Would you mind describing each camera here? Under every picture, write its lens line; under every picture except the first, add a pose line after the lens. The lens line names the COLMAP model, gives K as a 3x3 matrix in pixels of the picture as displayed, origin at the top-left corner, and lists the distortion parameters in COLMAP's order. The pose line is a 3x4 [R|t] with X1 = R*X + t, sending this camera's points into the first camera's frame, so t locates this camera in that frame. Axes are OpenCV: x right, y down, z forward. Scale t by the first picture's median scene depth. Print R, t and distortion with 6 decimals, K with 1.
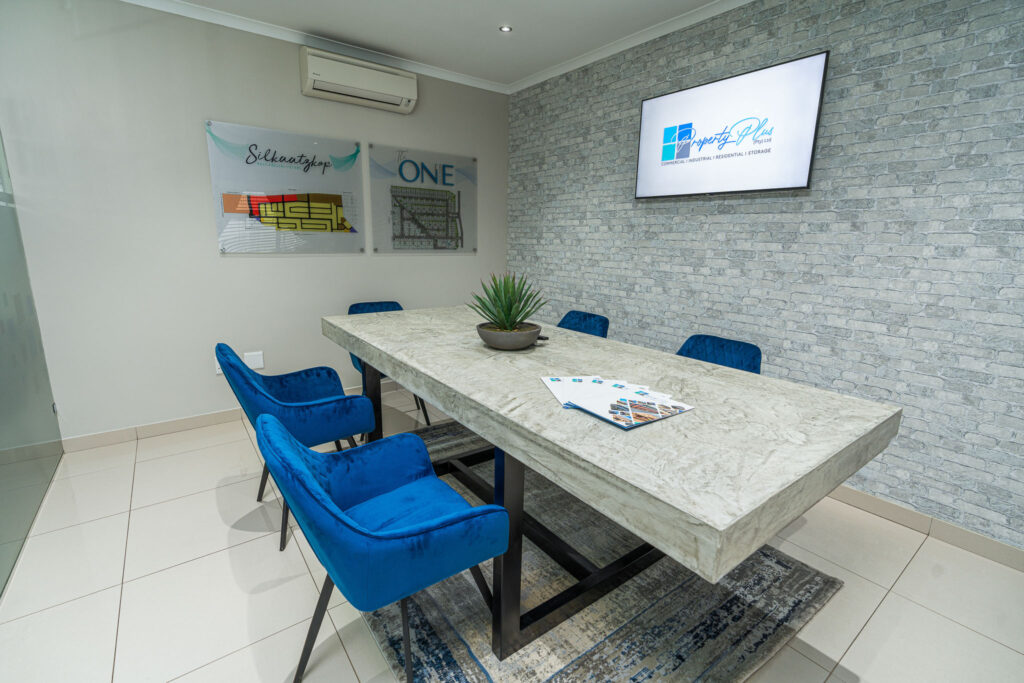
lens RADIAL K [[461.1, 0, 516.6], [0, 461.1, 340.0], [0, 0, 1]] dist [-0.004285, 0.000214]
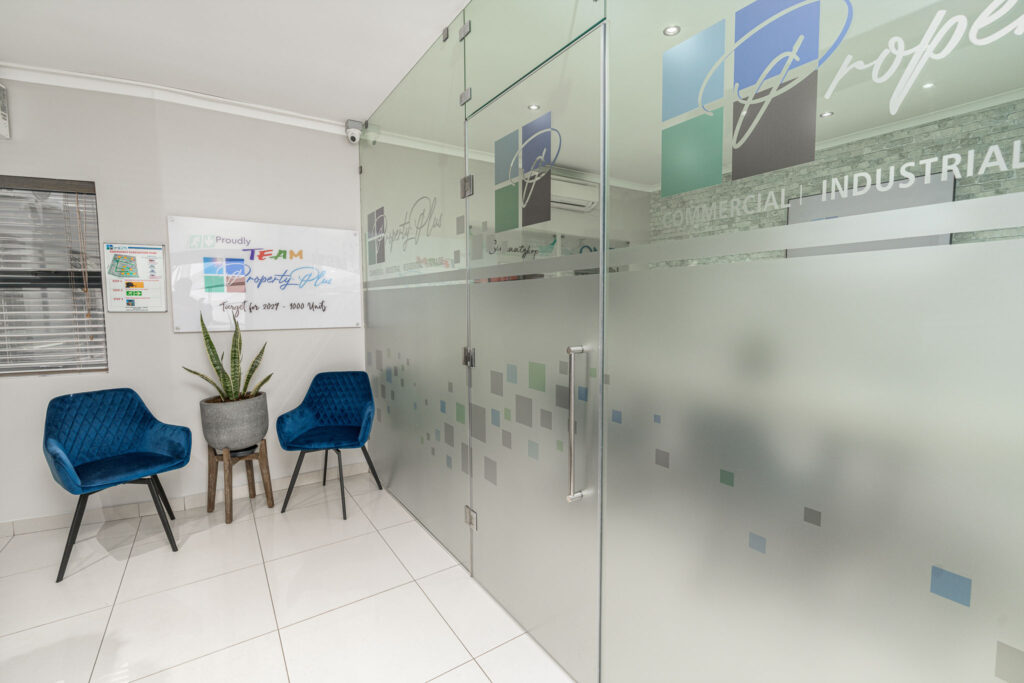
lens RADIAL K [[461.1, 0, 513.1], [0, 461.1, 337.0], [0, 0, 1]] dist [-0.004285, 0.000214]
pose [[0.997940, -0.016404, -0.062025, -0.415058], [0.007684, 0.990360, -0.138301, 0.043027], [0.063696, 0.137540, 0.988446, -0.282381]]
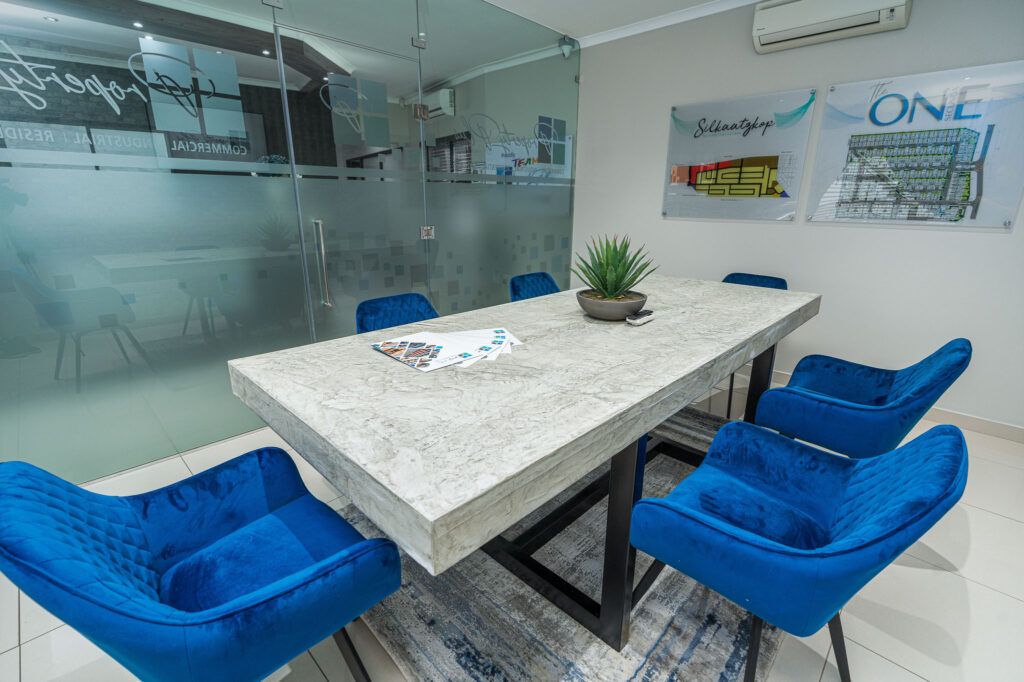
lens RADIAL K [[461.1, 0, 518.6], [0, 461.1, 339.7], [0, 0, 1]] dist [-0.004285, 0.000214]
pose [[0.159688, 0.270311, -0.949438, 0.536179], [-0.217306, 0.947813, 0.233300, -0.074606], [0.962953, 0.169064, 0.210095, 0.399398]]
